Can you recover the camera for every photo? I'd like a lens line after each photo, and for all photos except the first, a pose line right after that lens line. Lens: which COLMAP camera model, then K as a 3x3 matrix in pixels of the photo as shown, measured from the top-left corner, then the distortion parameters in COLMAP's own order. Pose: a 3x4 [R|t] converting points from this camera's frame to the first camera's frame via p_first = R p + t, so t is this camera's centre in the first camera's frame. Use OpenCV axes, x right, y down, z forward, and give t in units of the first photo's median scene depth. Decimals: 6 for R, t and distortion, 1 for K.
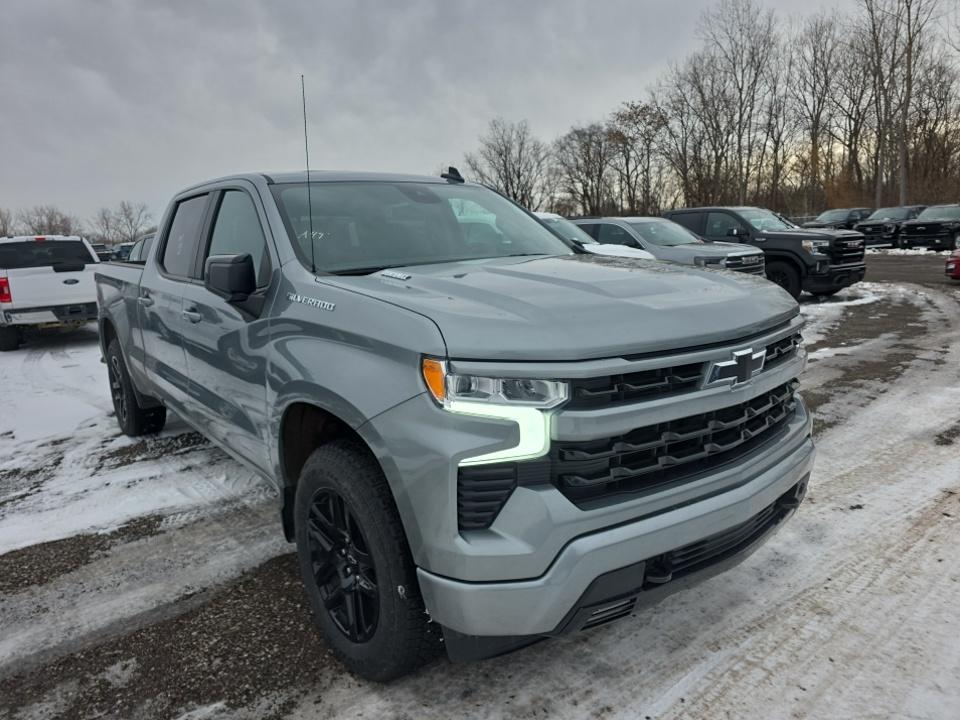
lens RADIAL K [[639.5, 0, 485.1], [0, 639.5, 360.4], [0, 0, 1]] dist [0.046676, -0.036225]
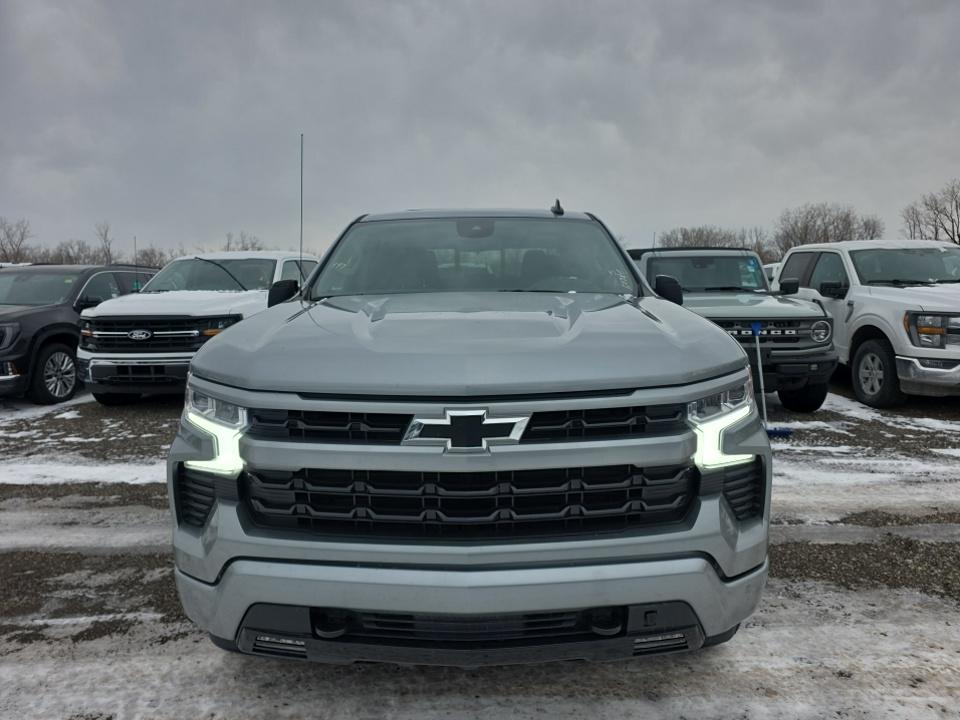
lens RADIAL K [[639.5, 0, 484.9], [0, 639.5, 363.5], [0, 0, 1]] dist [0.046676, -0.036225]
pose [[0.784832, 0.110258, -0.609821, 0.922000], [-0.133229, 0.991055, 0.007723, -0.086821], [0.605218, 0.075184, 0.792501, 0.331065]]
